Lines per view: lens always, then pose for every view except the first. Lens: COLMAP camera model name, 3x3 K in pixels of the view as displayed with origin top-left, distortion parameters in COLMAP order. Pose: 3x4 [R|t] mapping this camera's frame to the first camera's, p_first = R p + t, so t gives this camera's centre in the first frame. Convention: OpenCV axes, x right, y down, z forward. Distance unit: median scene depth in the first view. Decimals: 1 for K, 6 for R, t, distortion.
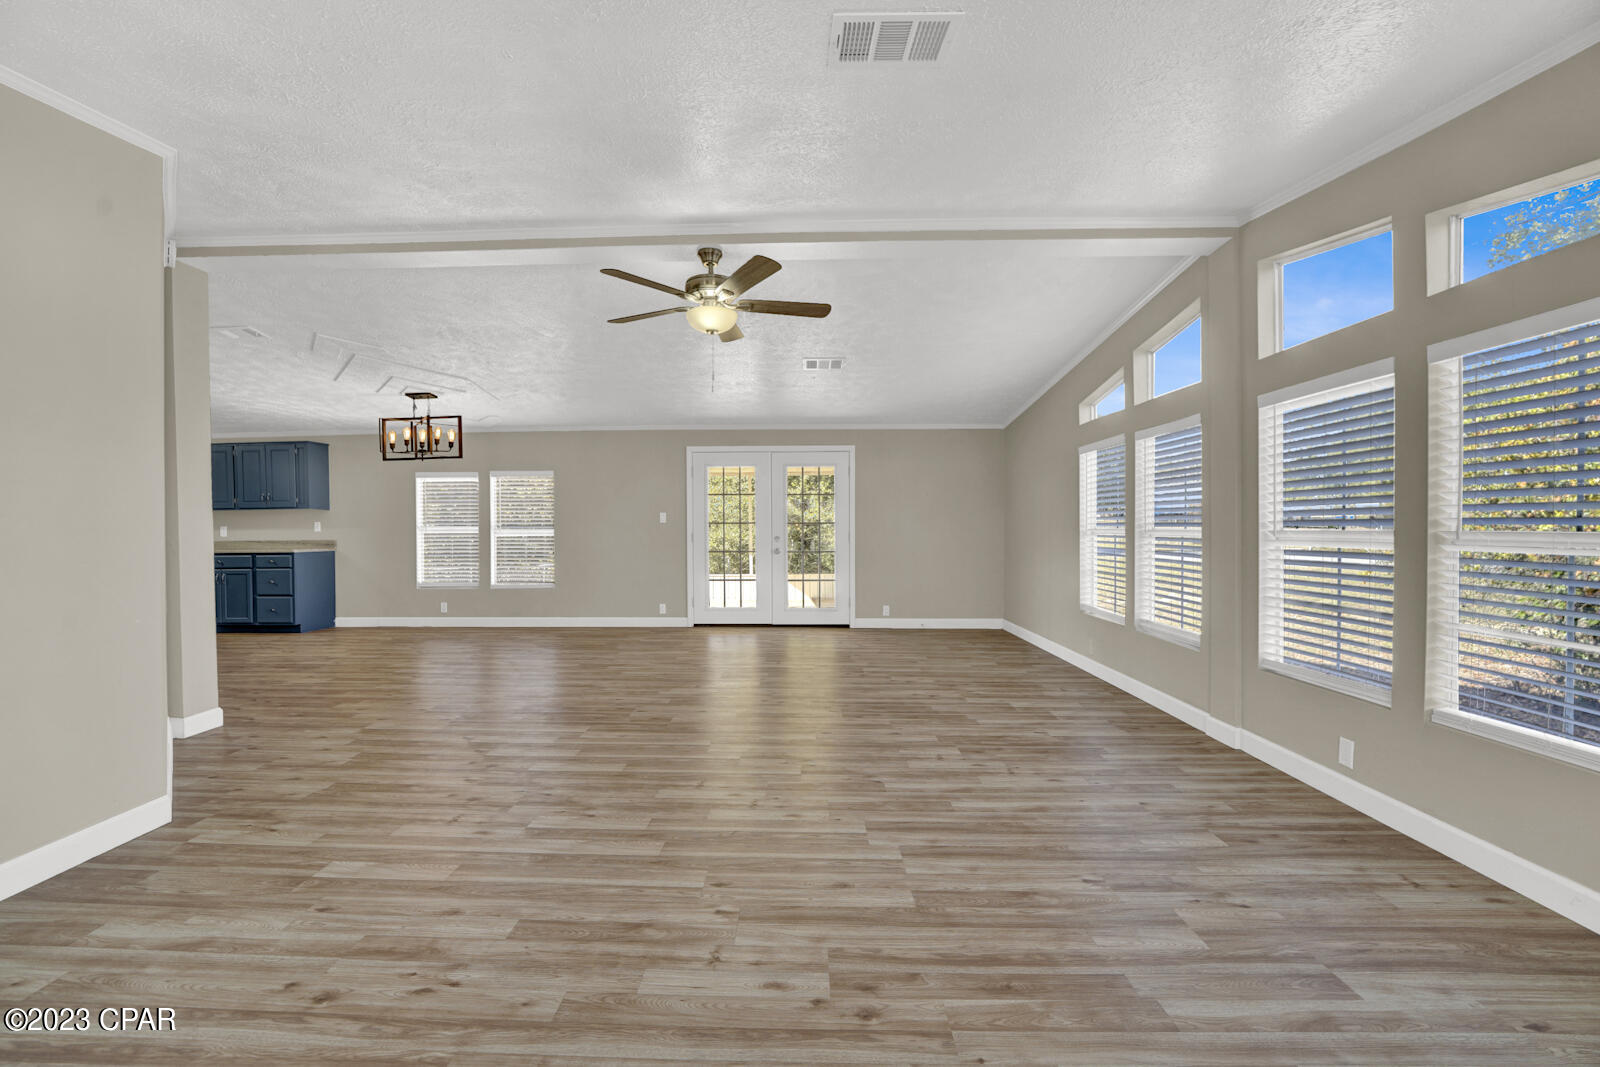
lens RADIAL K [[649.4, 0, 785.4], [0, 649.4, 528.9], [0, 0, 1]] dist [-0.029114, 0.003594]
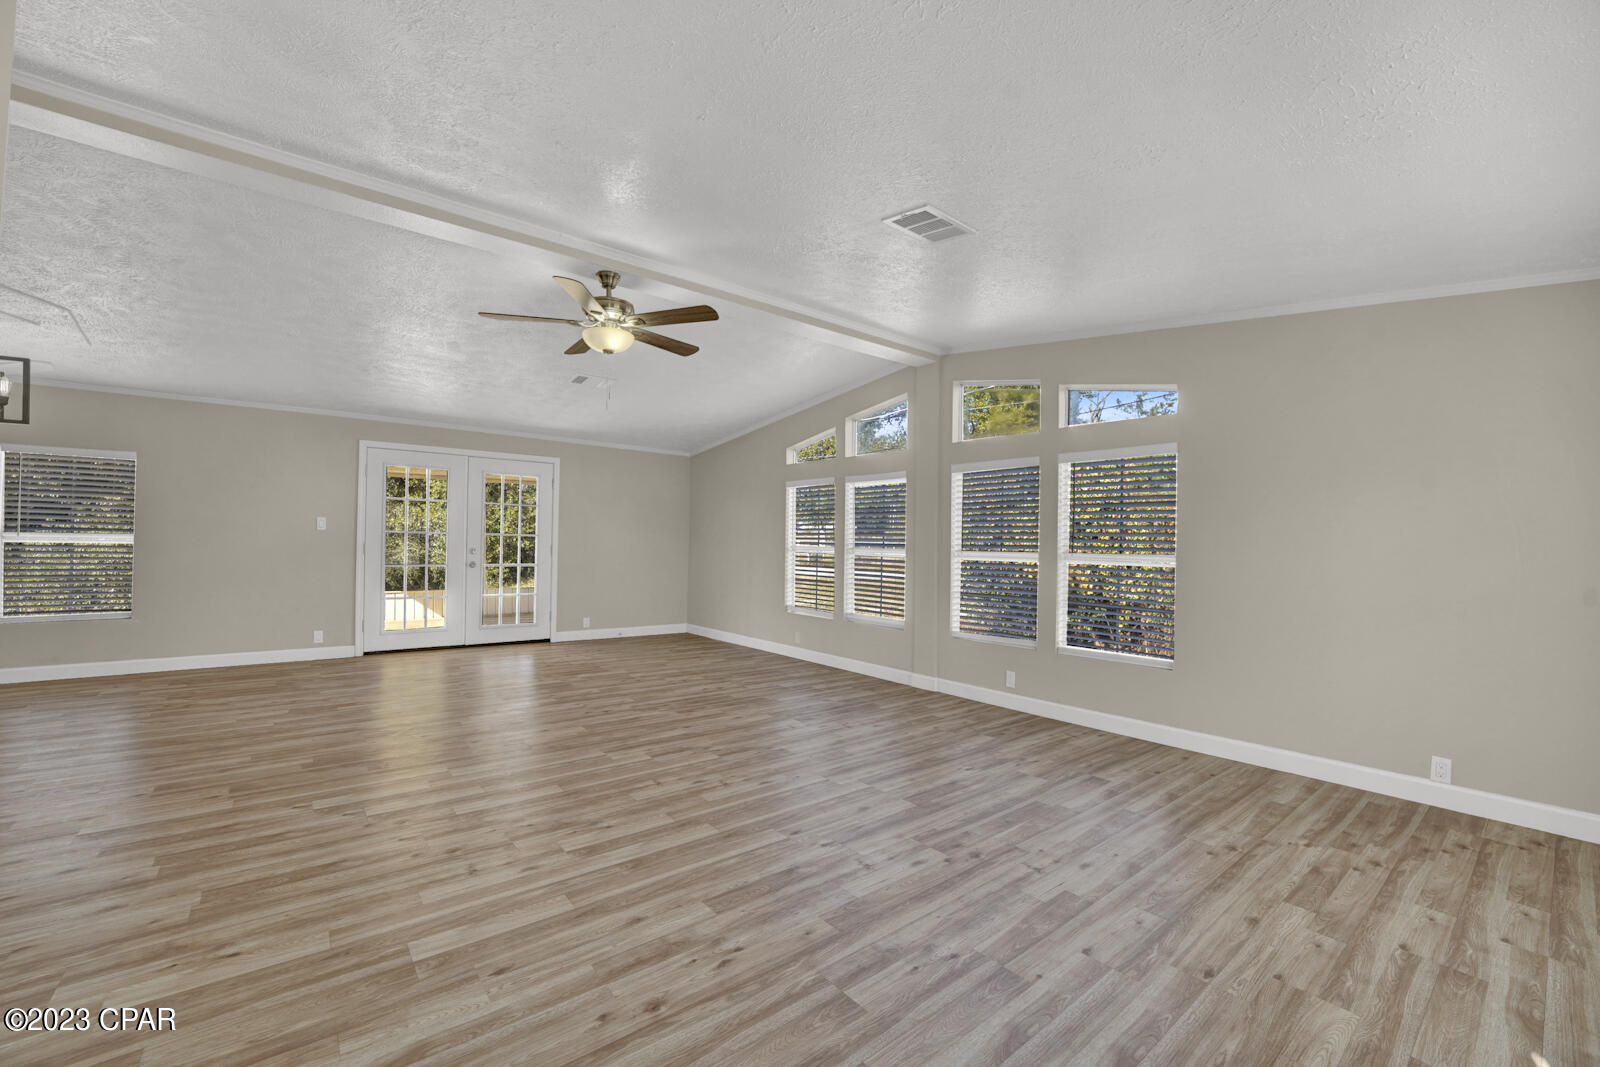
lens RADIAL K [[649.4, 0, 788.6], [0, 649.4, 531.4], [0, 0, 1]] dist [-0.029114, 0.003594]
pose [[0.763469, 0.028195, 0.645229, -0.766172], [-0.018844, 0.999594, -0.021382, -0.003559], [-0.645570, 0.004166, 0.763690, 0.041382]]
